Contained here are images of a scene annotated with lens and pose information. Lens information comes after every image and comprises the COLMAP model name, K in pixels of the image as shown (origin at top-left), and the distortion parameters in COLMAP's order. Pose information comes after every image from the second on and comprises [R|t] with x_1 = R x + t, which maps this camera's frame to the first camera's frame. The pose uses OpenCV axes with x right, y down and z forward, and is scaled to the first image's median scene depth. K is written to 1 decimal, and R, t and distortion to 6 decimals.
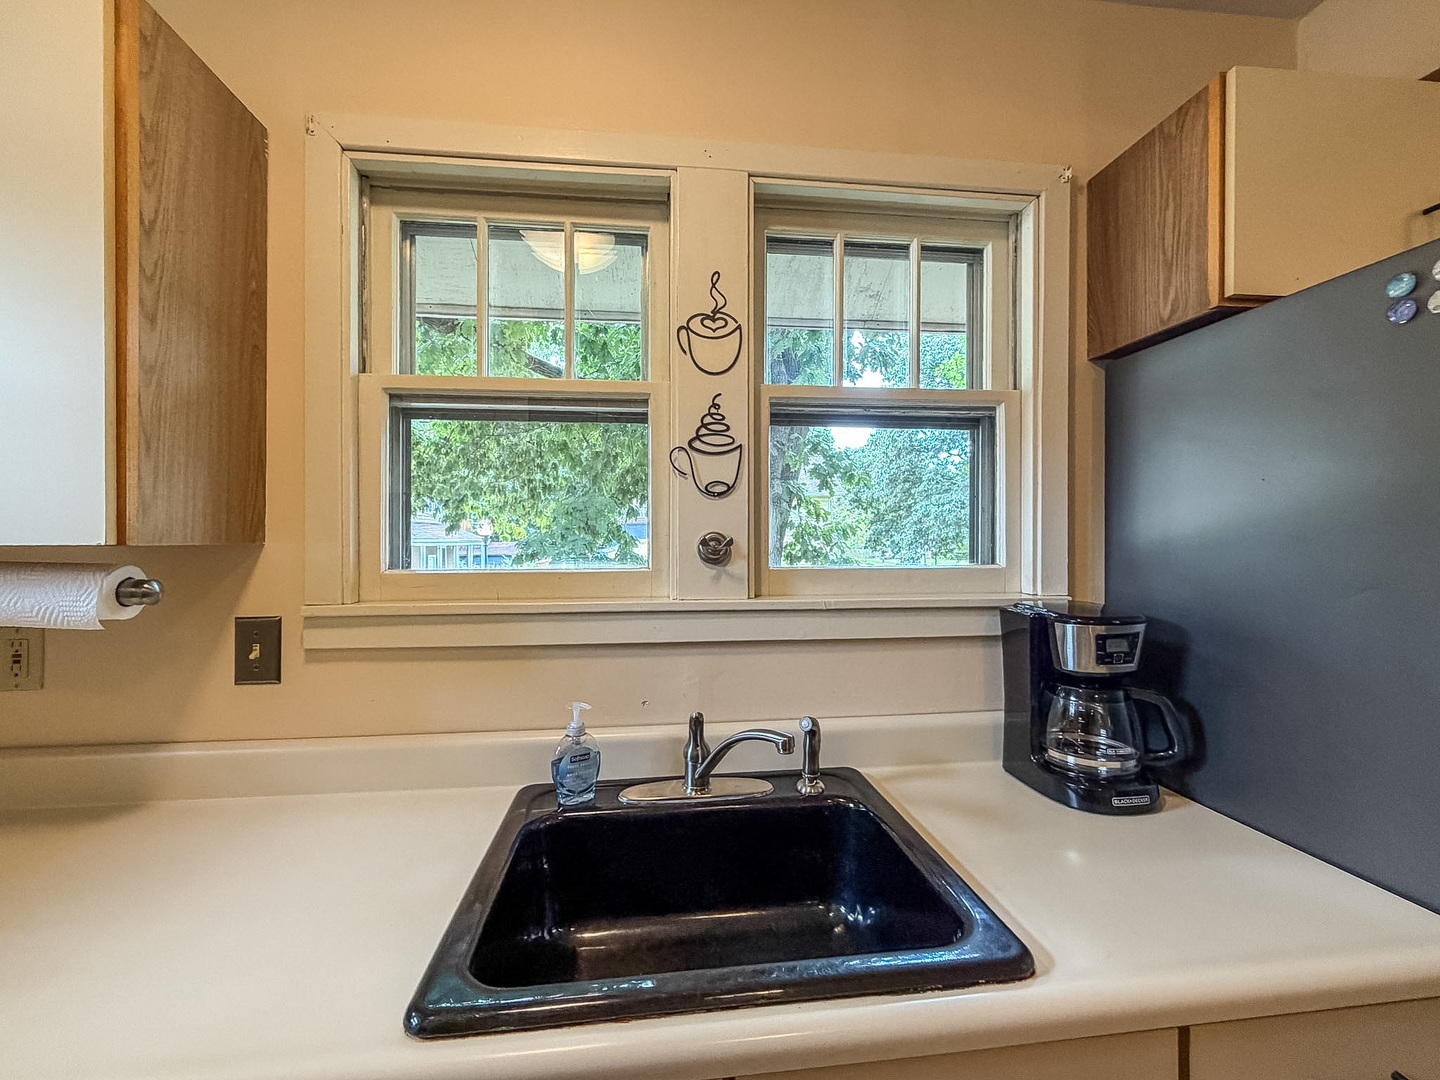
lens RADIAL K [[600.7, 0, 719.5], [0, 600.7, 541.0], [0, 0, 1]] dist [-0.001102, 0.000685]
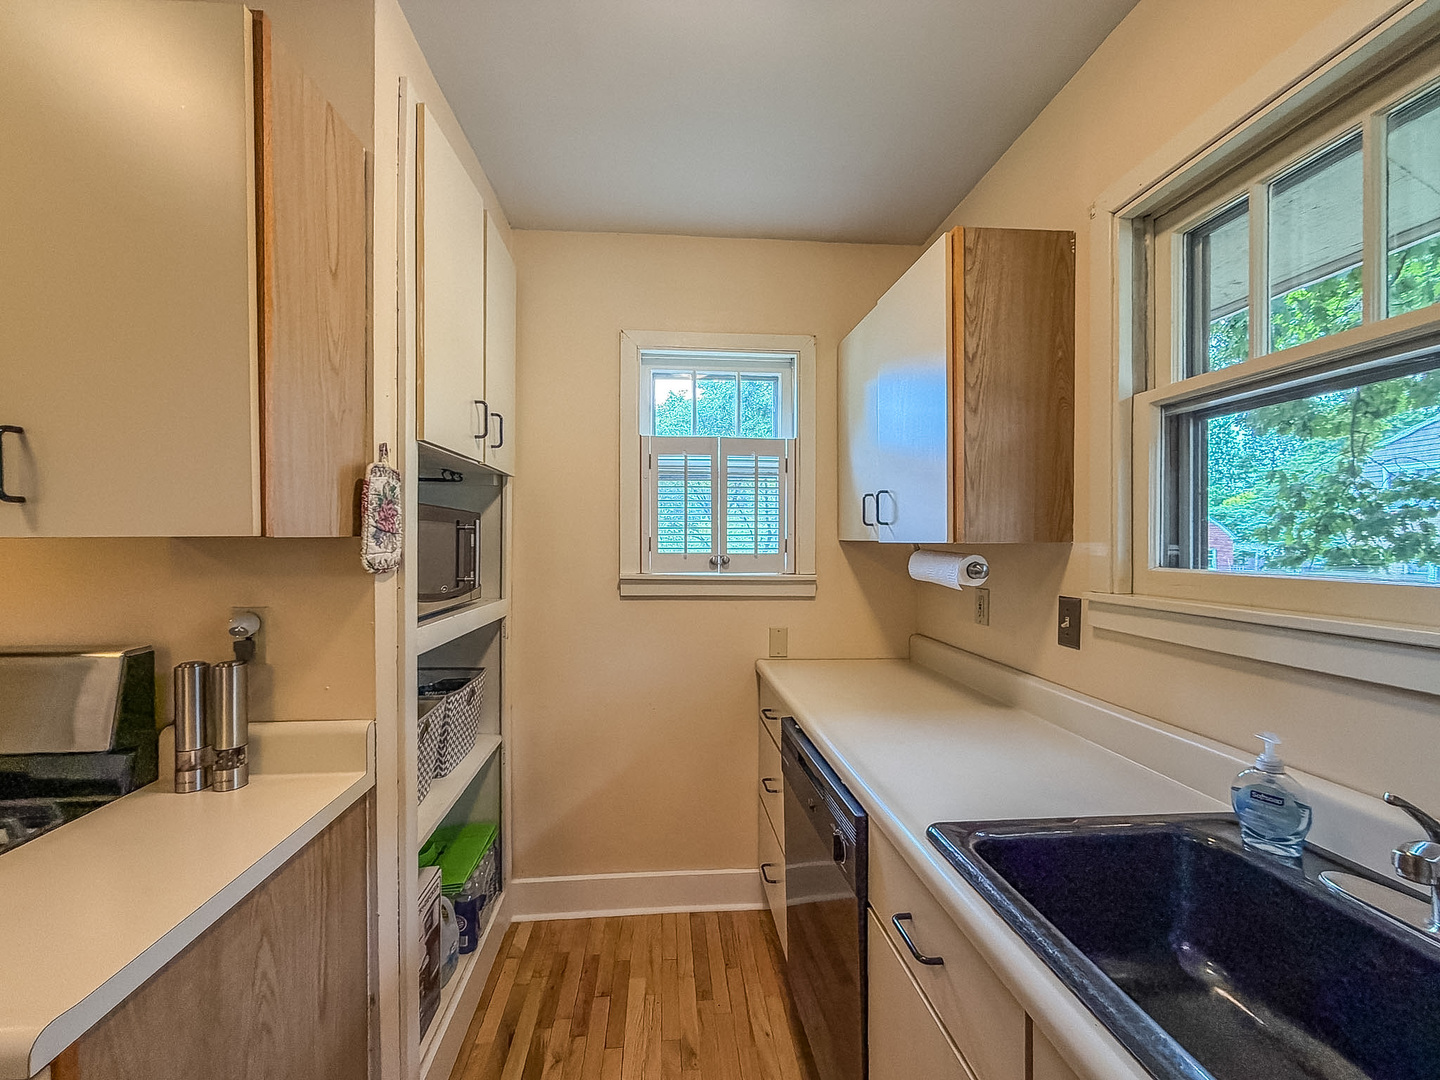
lens RADIAL K [[600.7, 0, 700.2], [0, 600.7, 543.2], [0, 0, 1]] dist [-0.001102, 0.000685]
pose [[-0.031128, 0.003924, -0.999508, 0.560803], [-0.002500, 0.999989, 0.004004, 0.001757], [0.999512, 0.002624, -0.031118, 0.199401]]
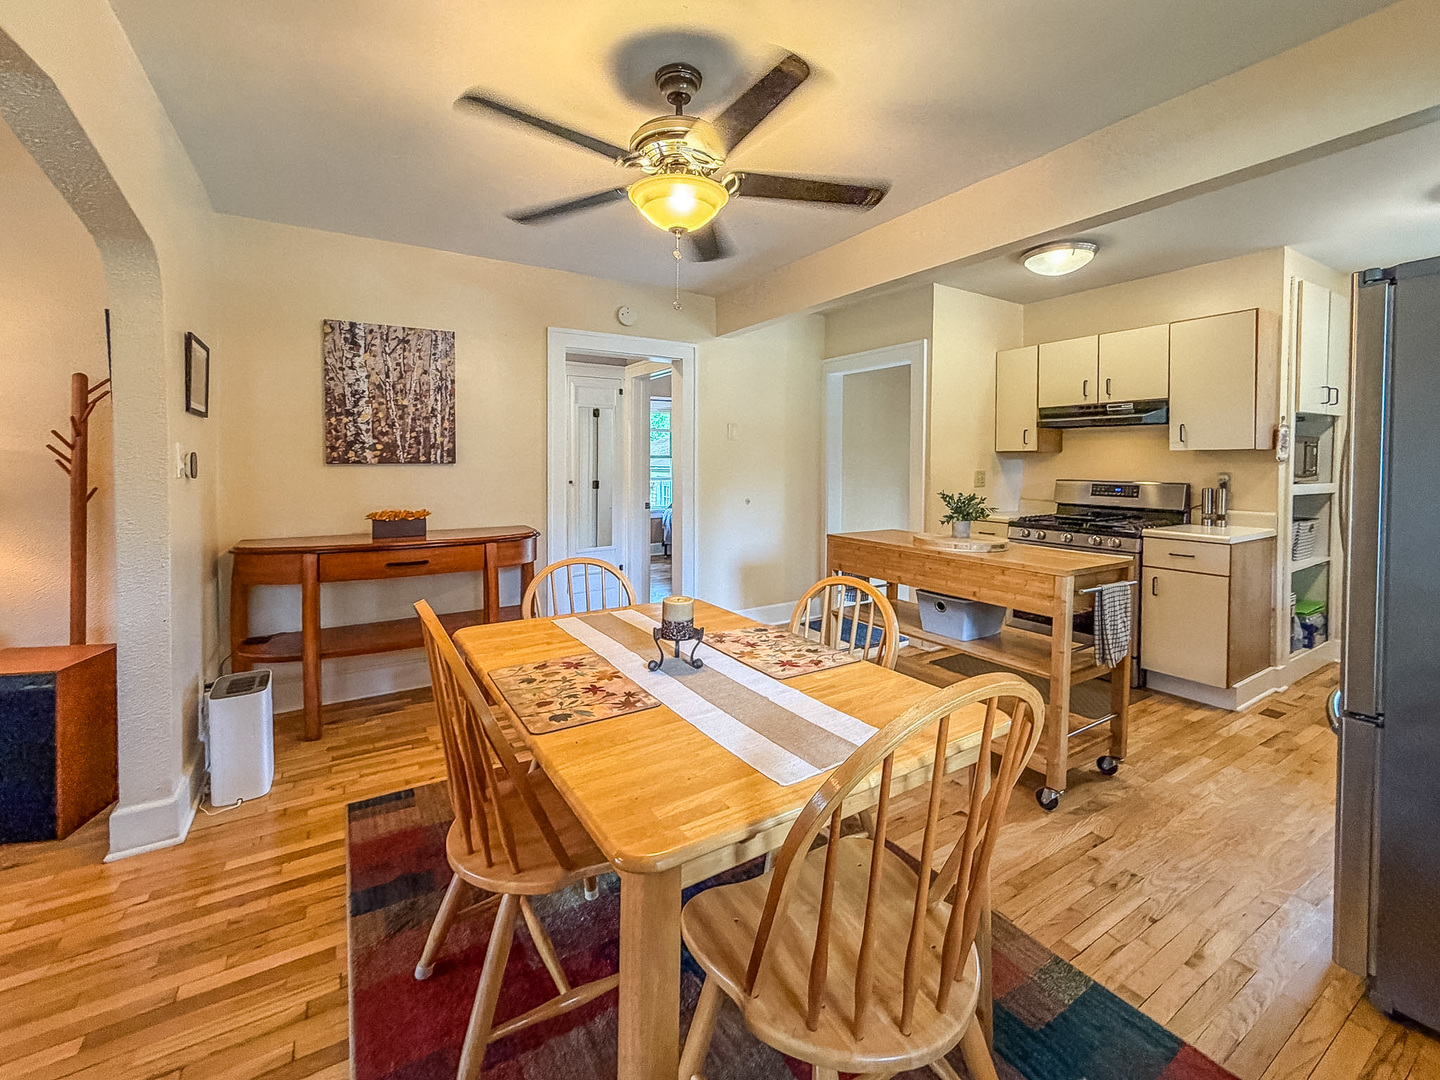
lens RADIAL K [[600.7, 0, 661.1], [0, 600.7, 477.7], [0, 0, 1]] dist [-0.001102, 0.000685]
pose [[-0.921018, 0.016704, -0.389161, 3.447641], [0.004314, 0.999456, 0.032689, 0.026431], [0.389496, 0.028428, -0.920589, 1.112978]]
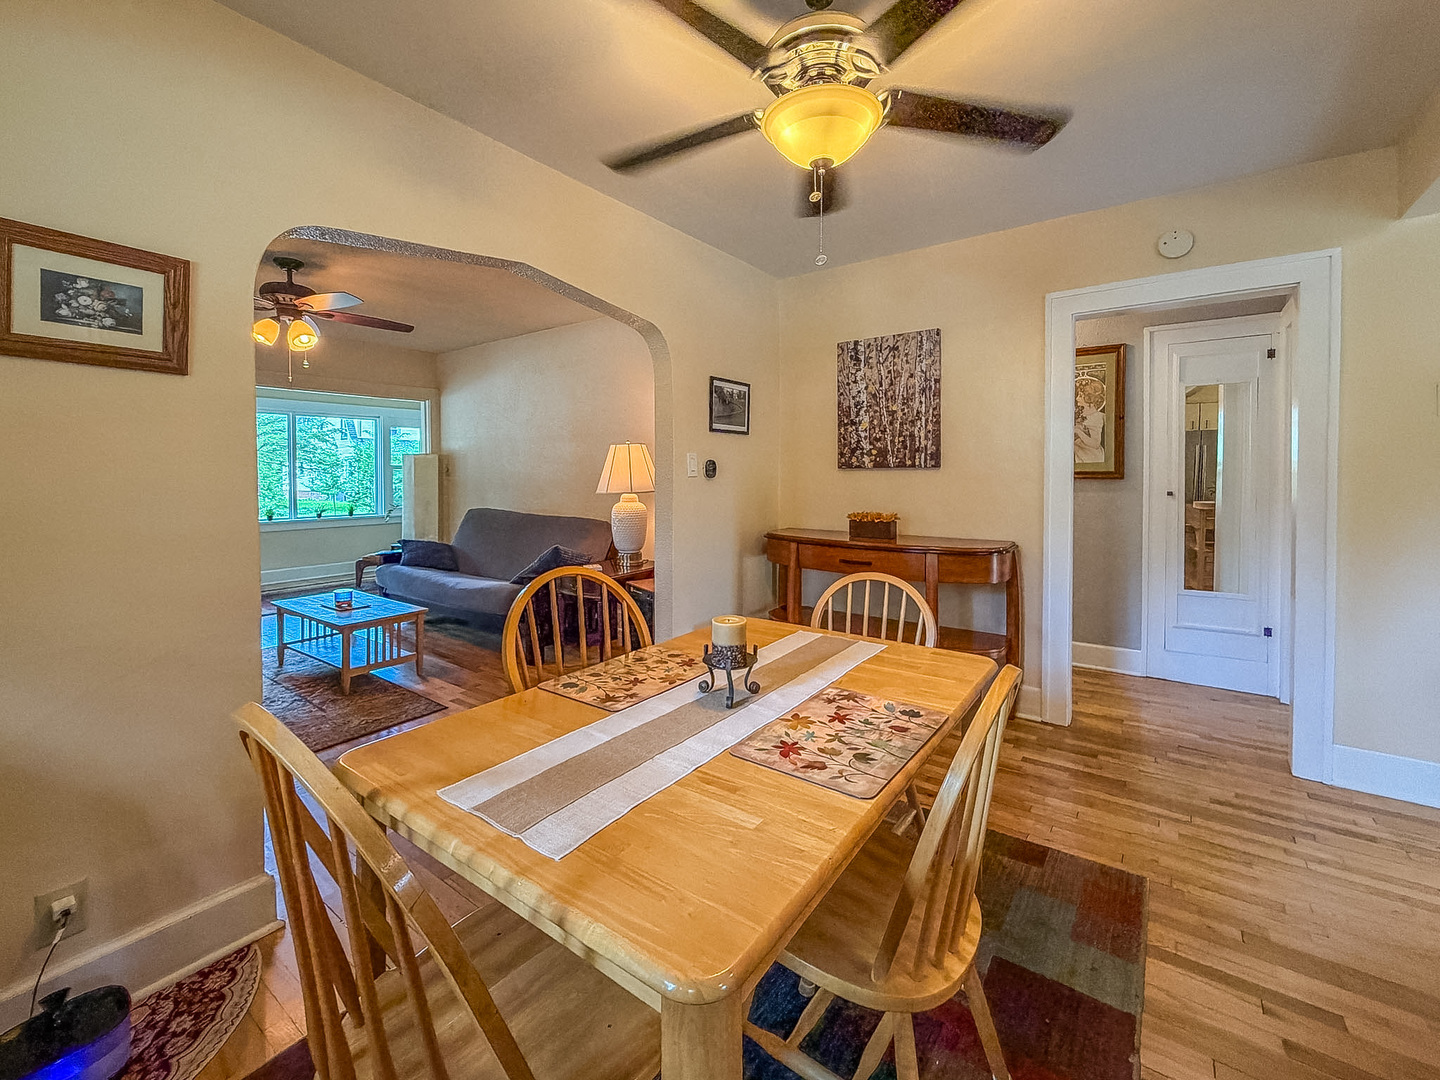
lens RADIAL K [[600.7, 0, 729.7], [0, 600.7, 479.8], [0, 0, 1]] dist [-0.001102, 0.000685]
pose [[-0.737678, 0.000882, 0.675153, 1.960420], [0.009678, 0.999910, 0.009268, 0.074937], [-0.675084, 0.013371, -0.737620, 0.677700]]
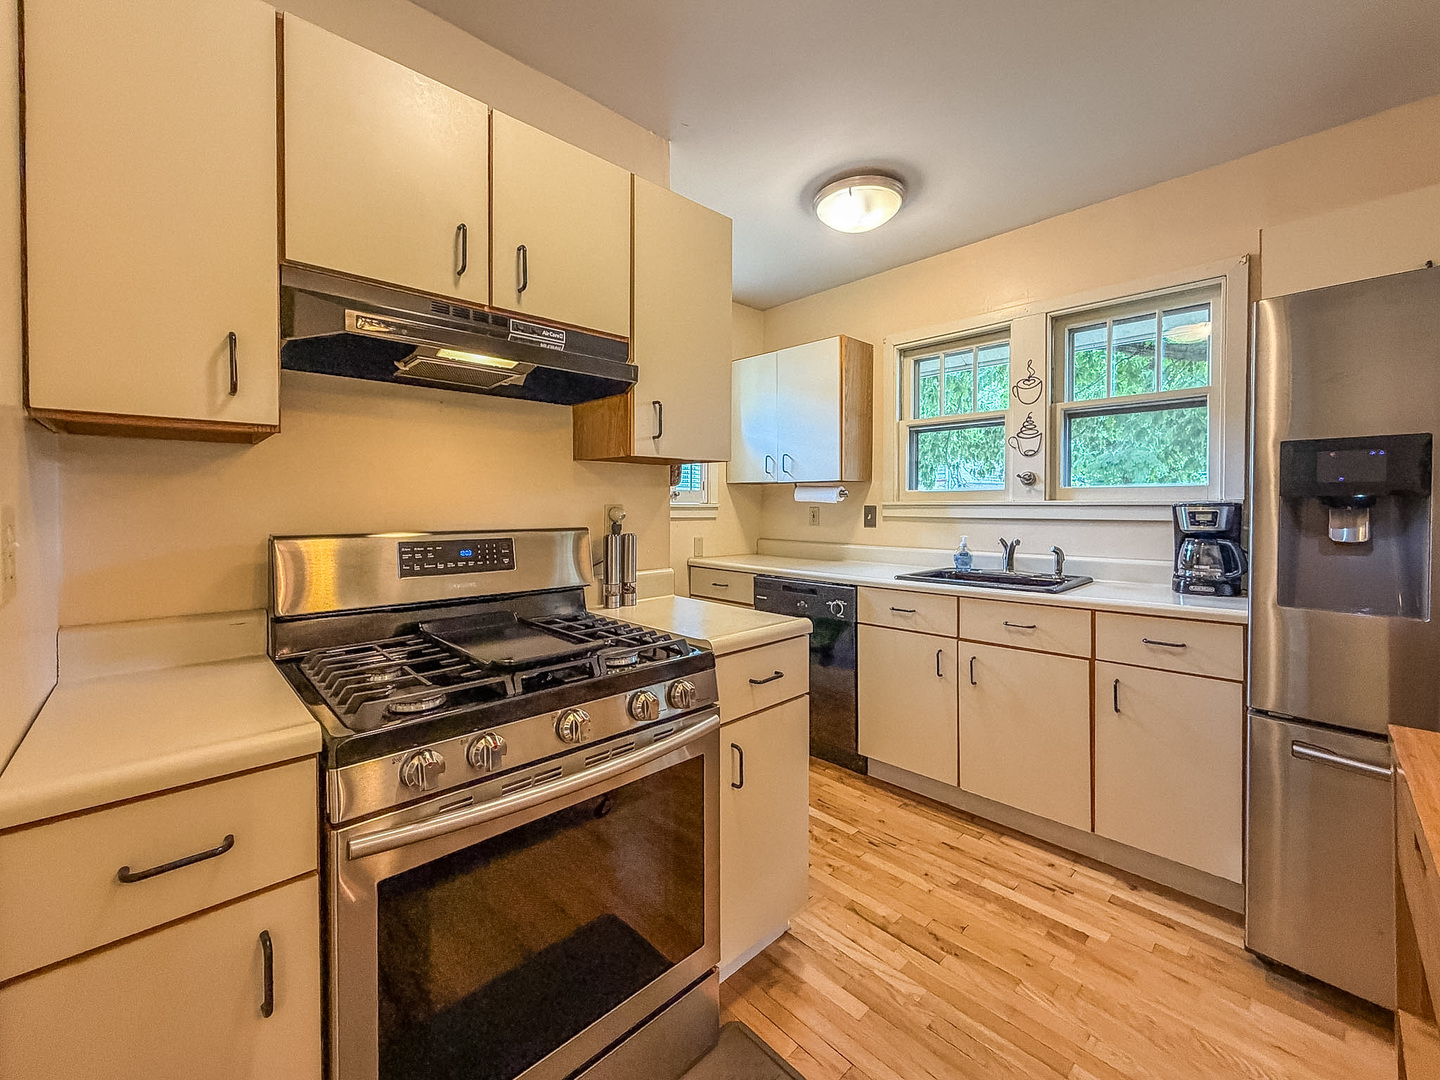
lens RADIAL K [[600.7, 0, 723.3], [0, 600.7, 512.3], [0, 0, 1]] dist [-0.001102, 0.000685]
pose [[0.618129, 0.011707, -0.785990, 1.103851], [-0.000191, 0.999891, 0.014742, 0.109515], [0.786077, -0.008962, 0.618064, -1.390912]]
